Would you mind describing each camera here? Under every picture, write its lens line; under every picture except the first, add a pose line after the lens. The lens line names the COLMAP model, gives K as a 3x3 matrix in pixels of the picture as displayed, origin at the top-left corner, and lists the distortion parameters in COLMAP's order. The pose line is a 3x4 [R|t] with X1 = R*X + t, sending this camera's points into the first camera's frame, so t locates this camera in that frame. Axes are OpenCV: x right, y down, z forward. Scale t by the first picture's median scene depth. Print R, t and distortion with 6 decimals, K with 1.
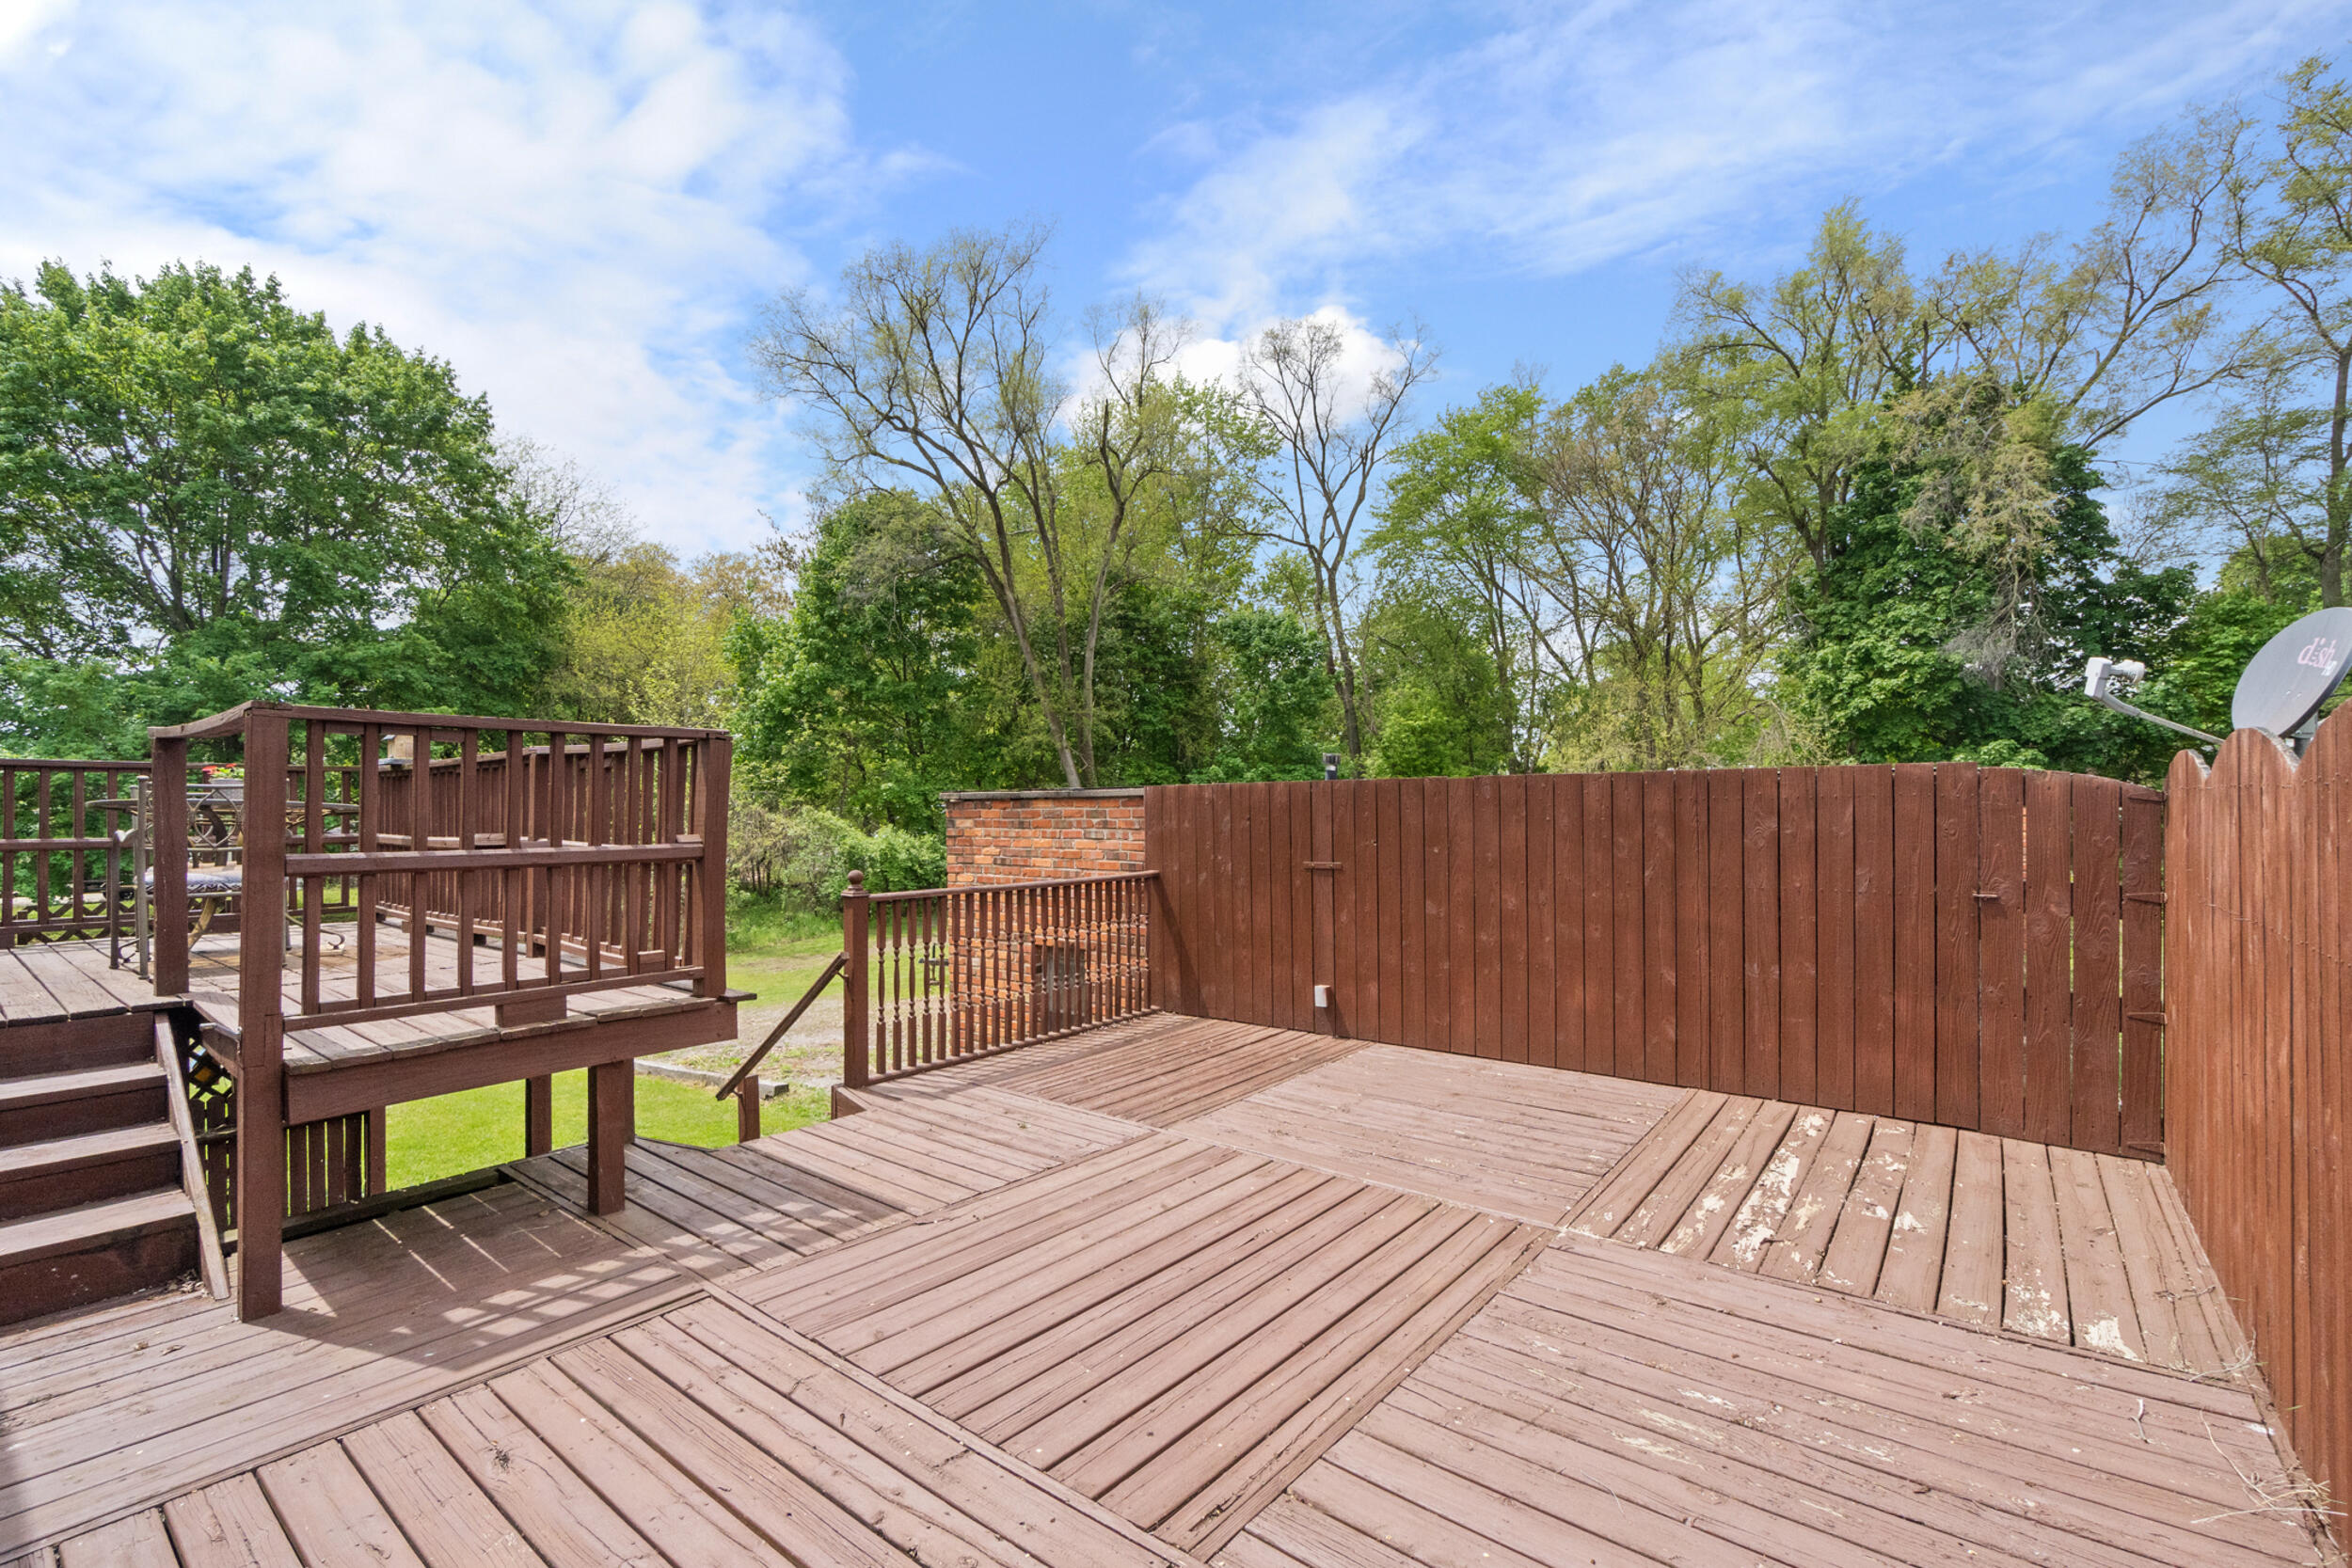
lens RADIAL K [[1056.0, 0, 1112.2], [0, 1056.0, 815.0], [0, 0, 1]] dist [0.001652, -0.000436]
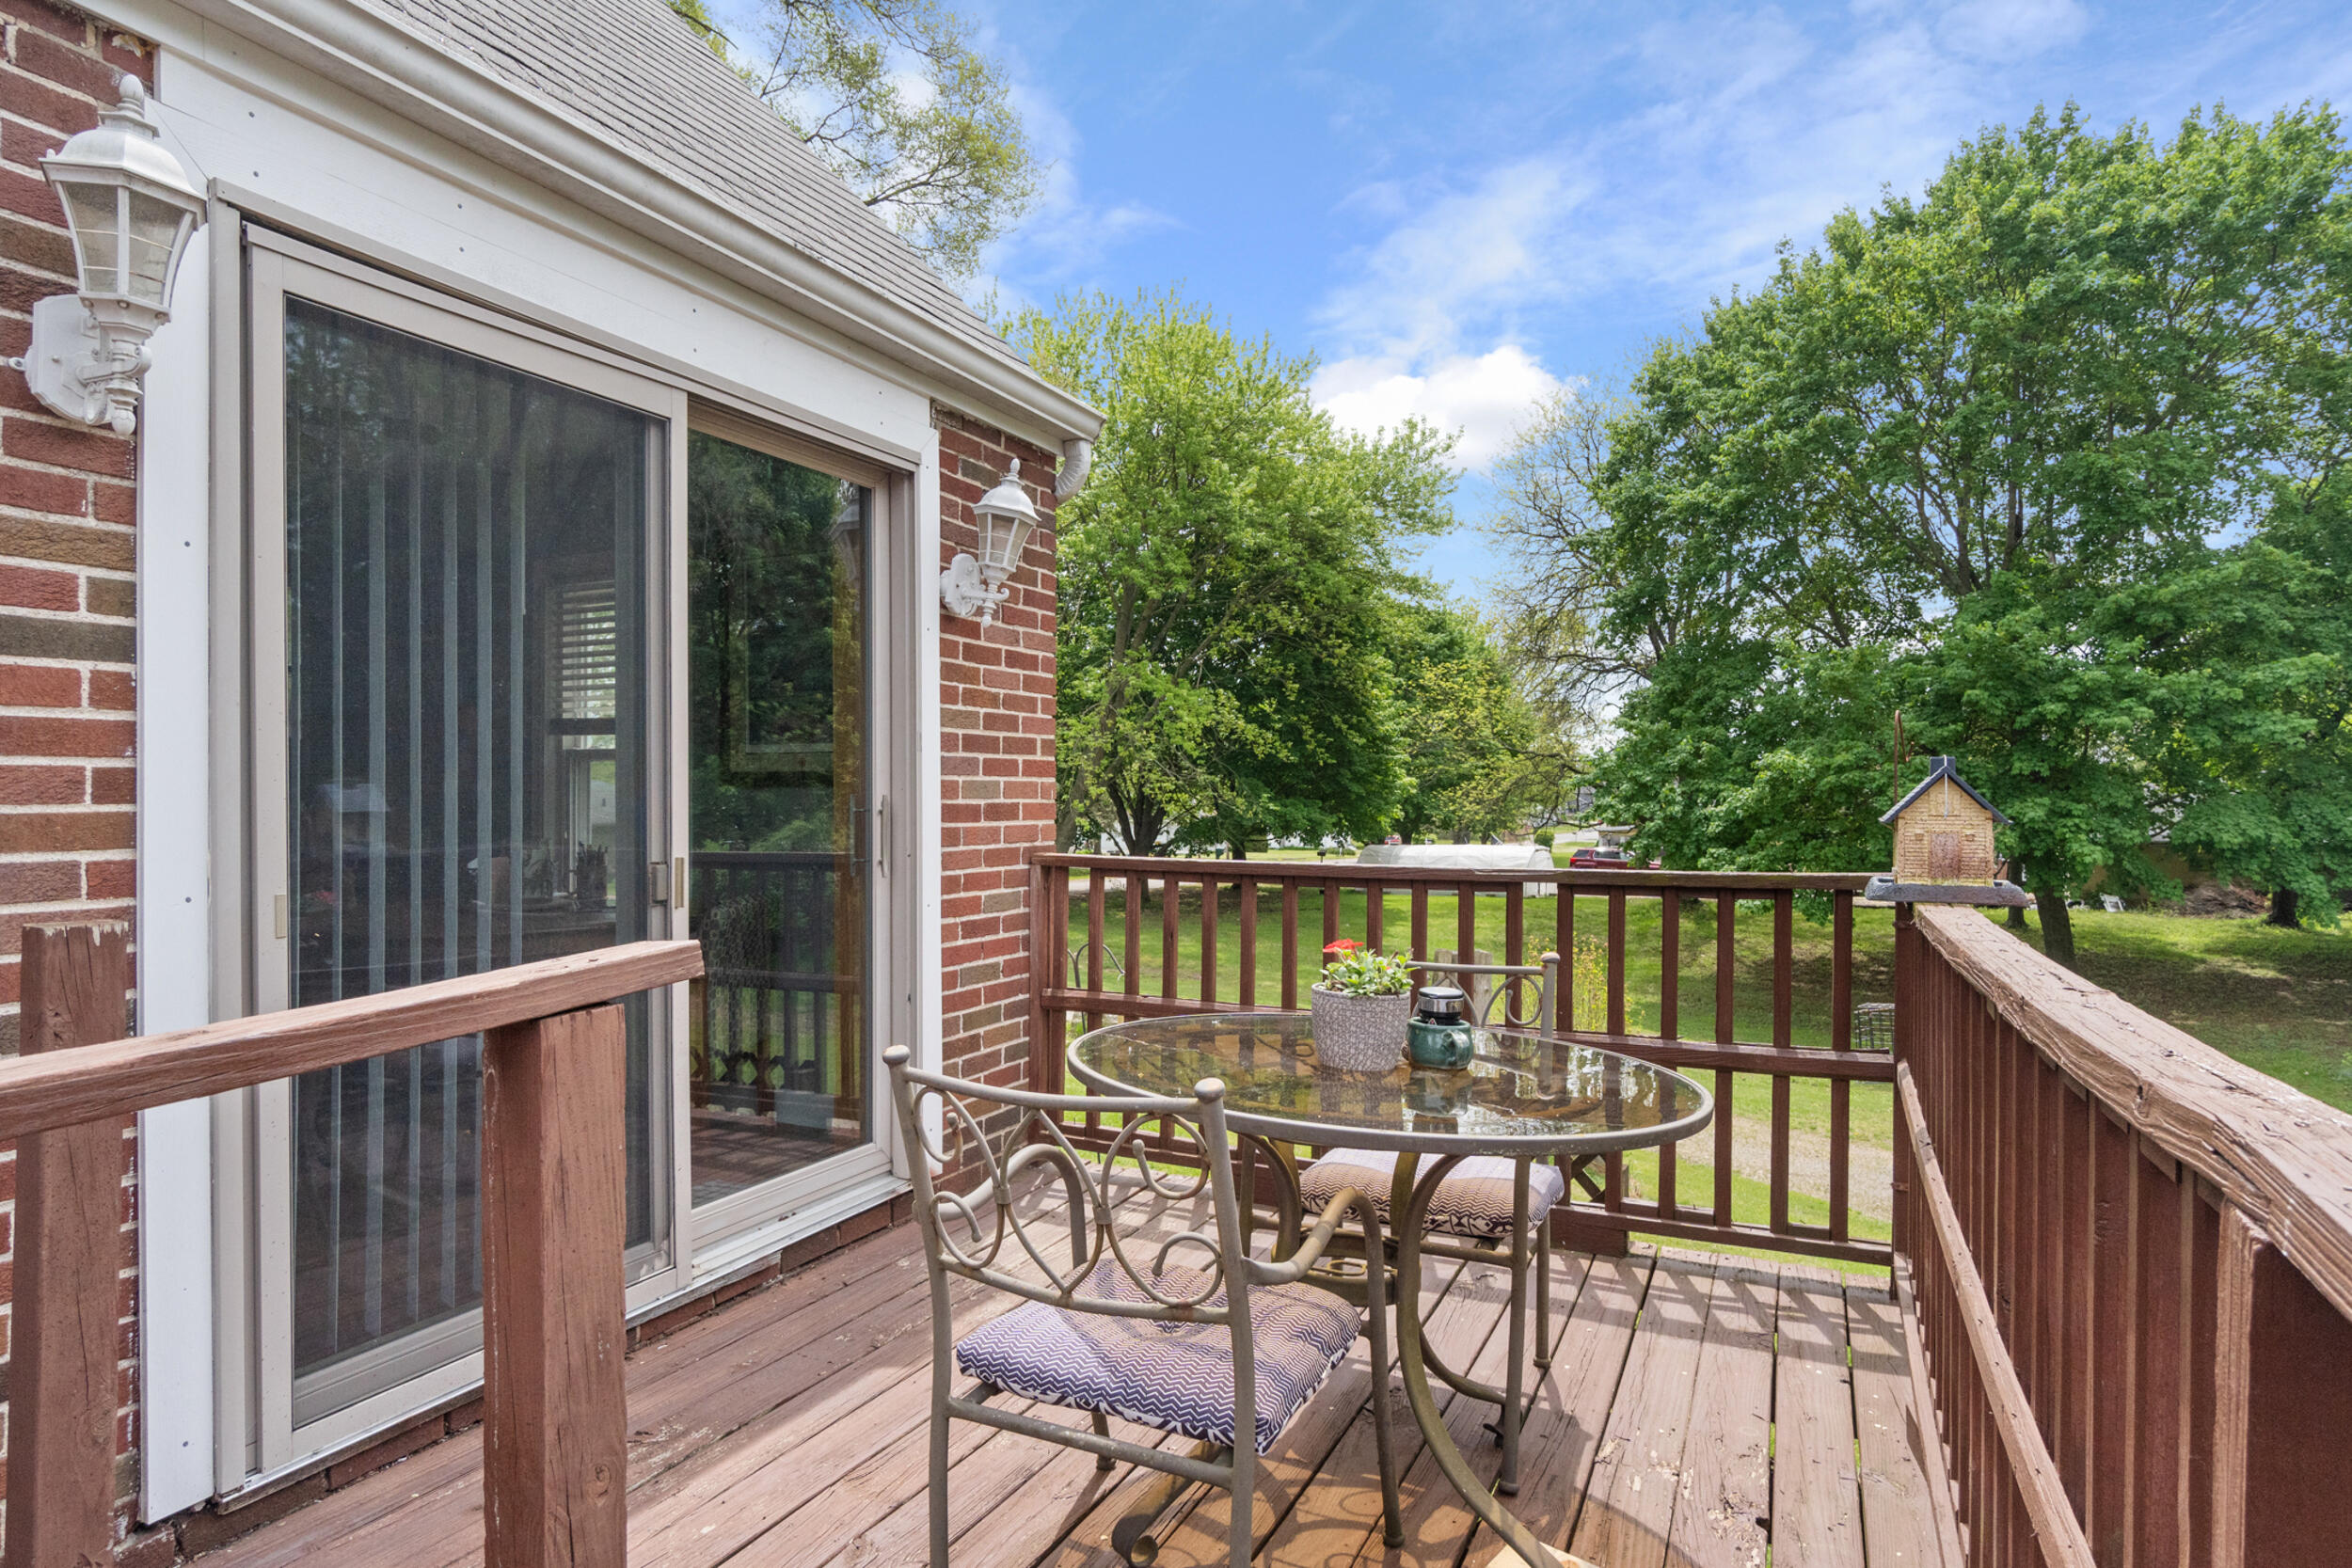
lens RADIAL K [[1308.1, 0, 1219.3], [0, 1308.1, 814.1], [0, 0, 1]] dist [-0.000768, 0.002723]
pose [[0.289563, 0.012611, -0.957076, -0.078584], [-0.001471, 0.999918, 0.012730, -0.017360], [0.957158, -0.002278, 0.289558, 0.166766]]
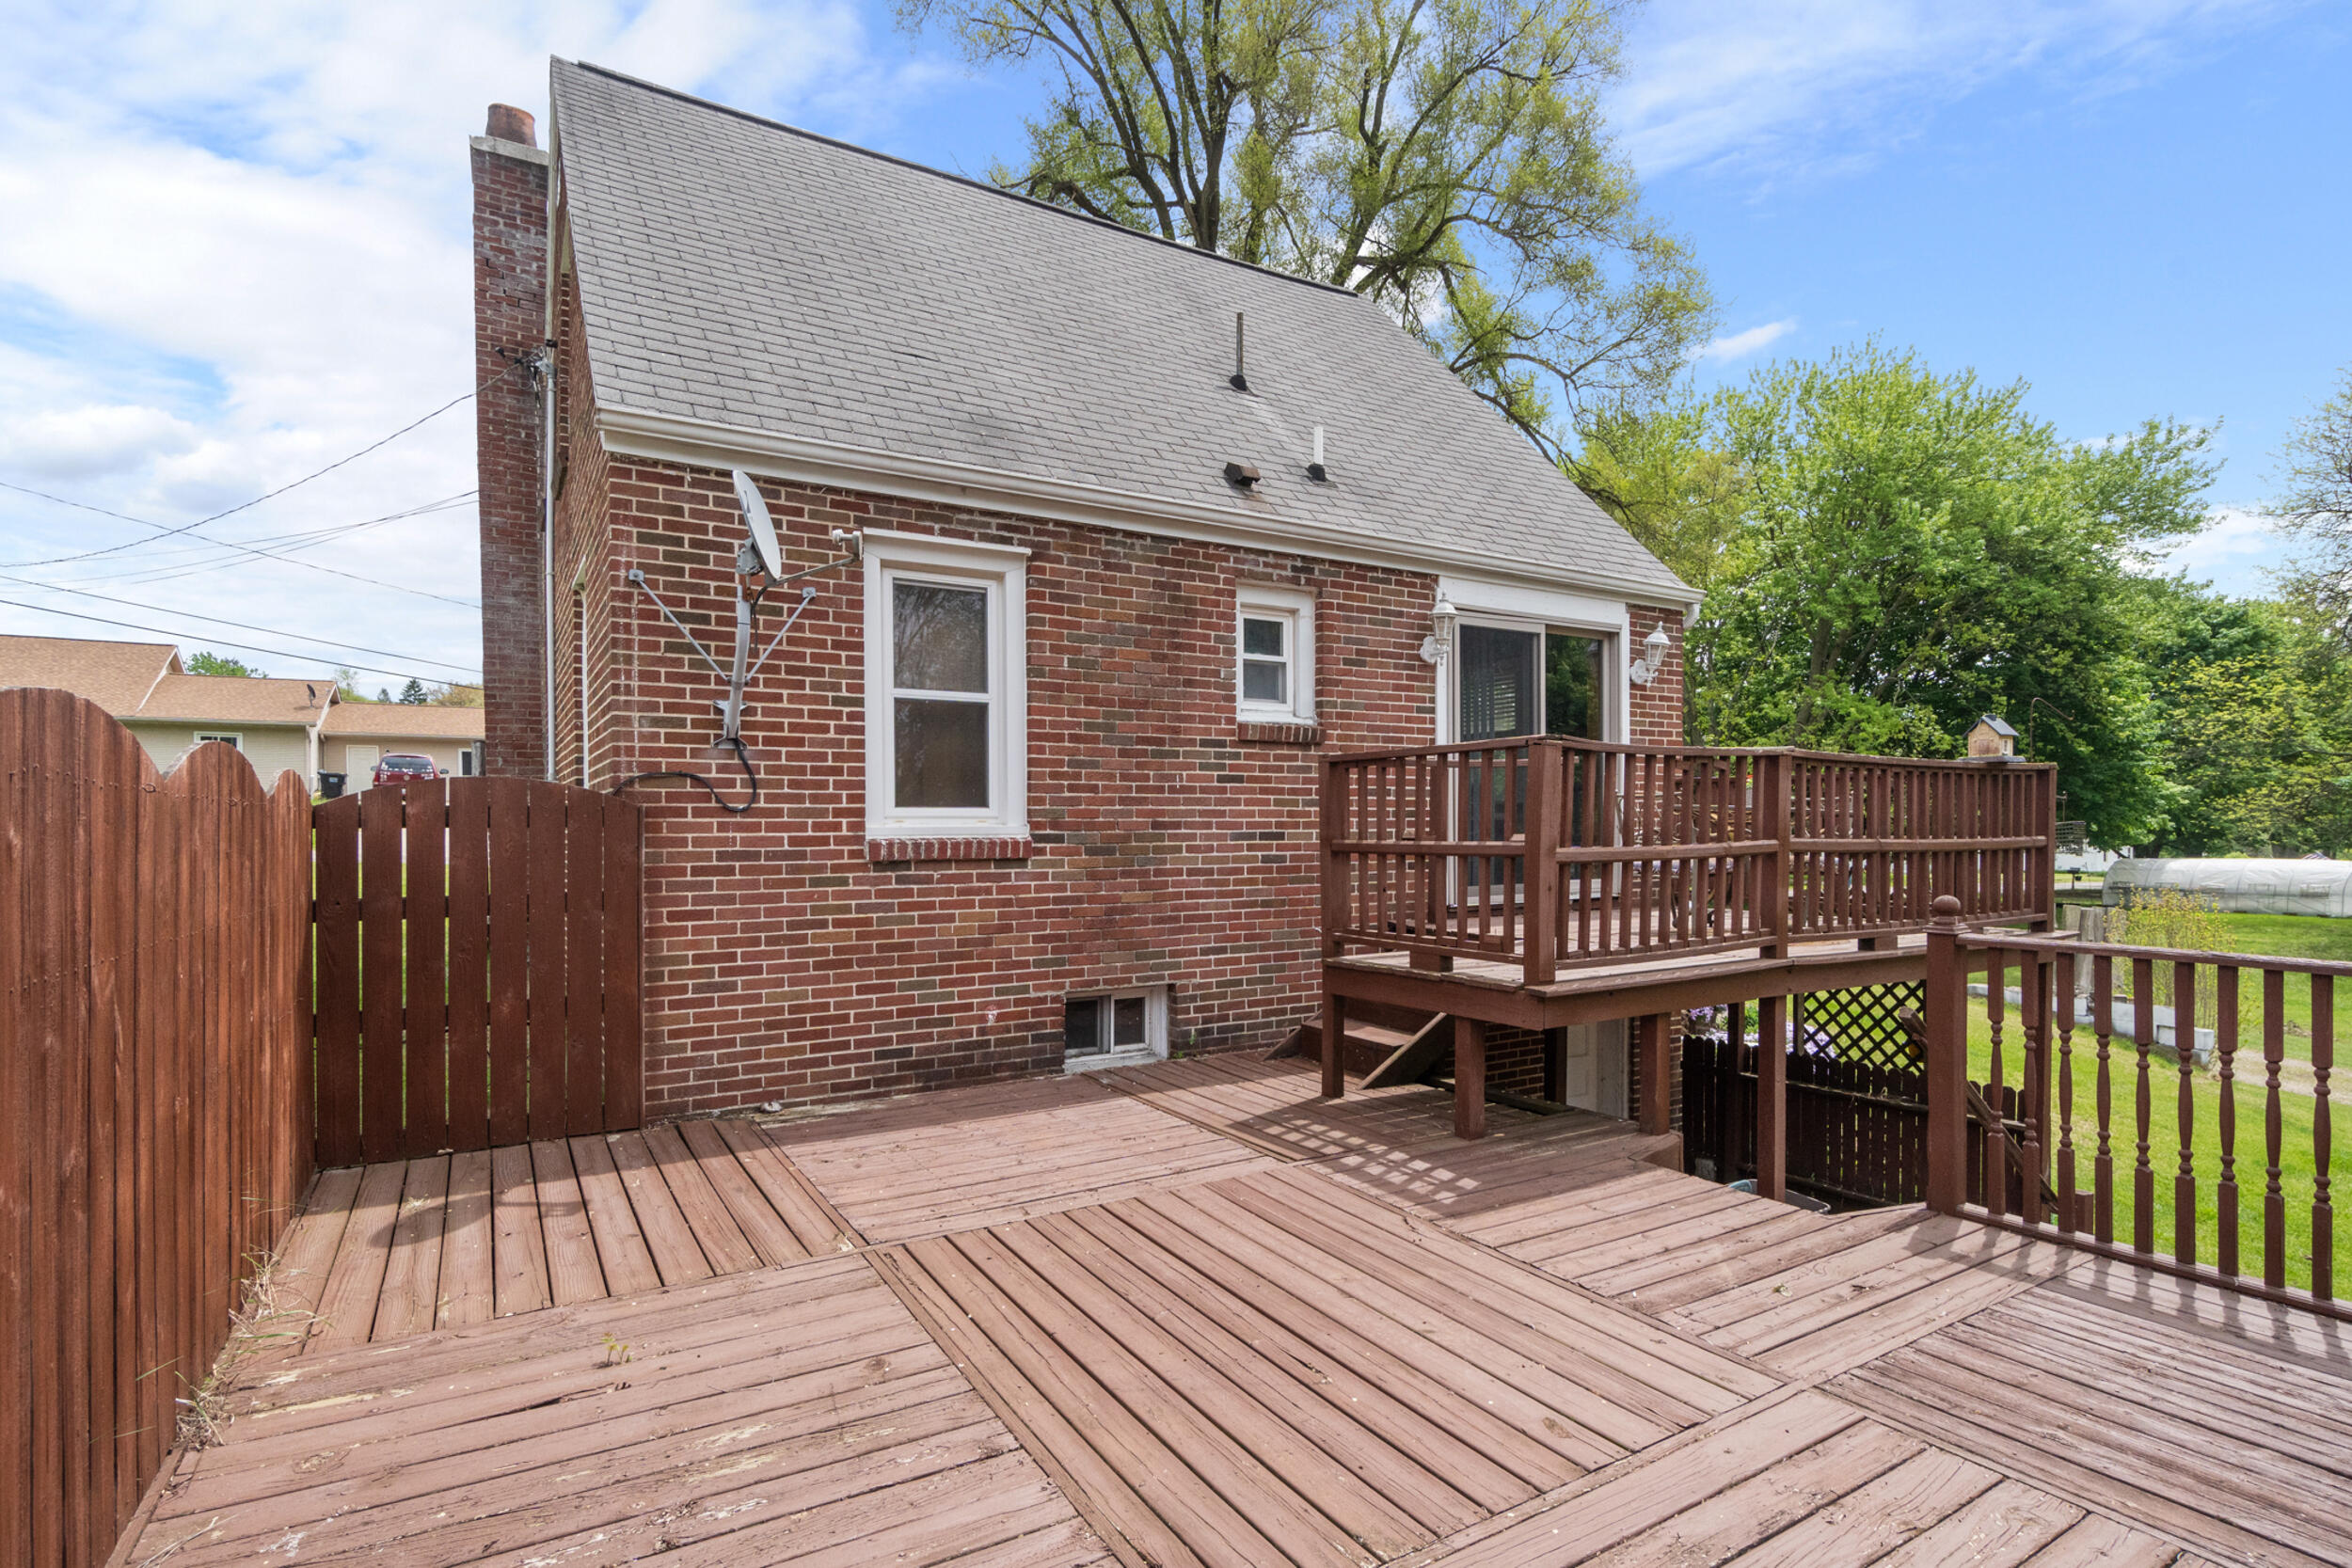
lens RADIAL K [[1126.6, 0, 1138.5], [0, 1126.6, 812.5], [0, 0, 1]] dist [-0.002034, 0.001586]
pose [[-0.332443, -0.005230, -0.943109, 0.124443], [-0.001450, 0.999986, -0.005035, 0.001282], [0.943122, -0.000306, -0.332446, 0.153648]]
